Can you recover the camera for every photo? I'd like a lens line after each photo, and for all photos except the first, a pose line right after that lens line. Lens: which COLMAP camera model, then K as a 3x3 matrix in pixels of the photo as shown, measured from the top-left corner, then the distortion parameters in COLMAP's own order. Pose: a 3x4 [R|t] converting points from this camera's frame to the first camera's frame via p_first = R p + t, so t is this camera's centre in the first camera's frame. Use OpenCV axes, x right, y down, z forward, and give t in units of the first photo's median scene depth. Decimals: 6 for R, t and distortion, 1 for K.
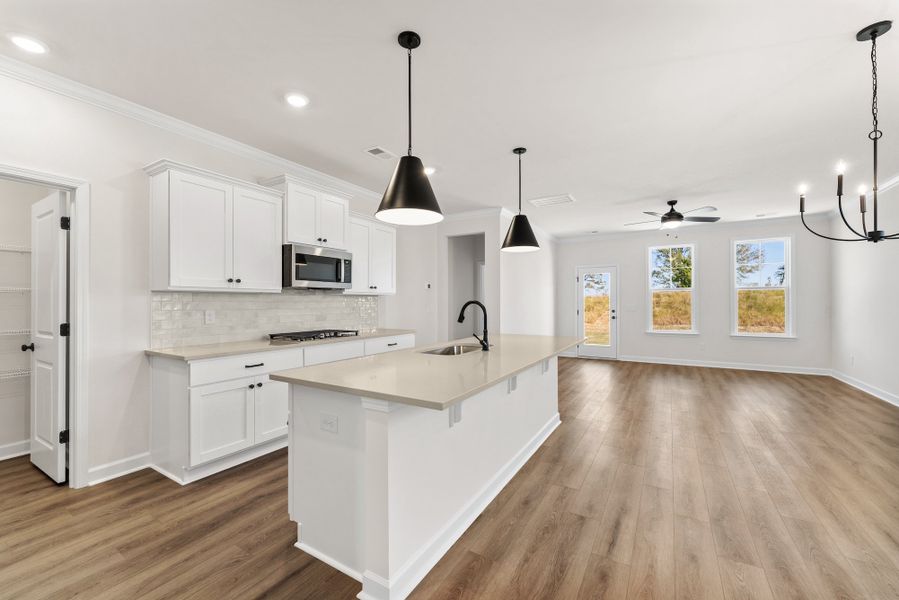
lens RADIAL K [[372.6, 0, 452.4], [0, 372.6, 299.6], [0, 0, 1]] dist [0.001127, 0.000153]
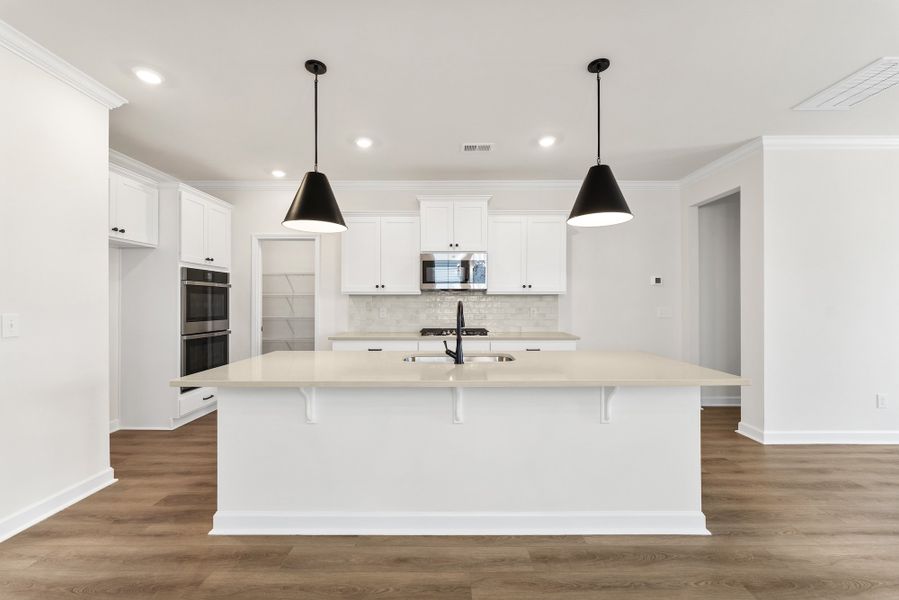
lens RADIAL K [[372.6, 0, 452.4], [0, 372.6, 299.6], [0, 0, 1]] dist [0.001127, 0.000153]
pose [[0.496863, -0.003871, -0.867821, 0.636454], [0.004187, 0.999989, -0.002064, 0.001550], [0.867819, -0.002608, 0.496873, 0.483979]]
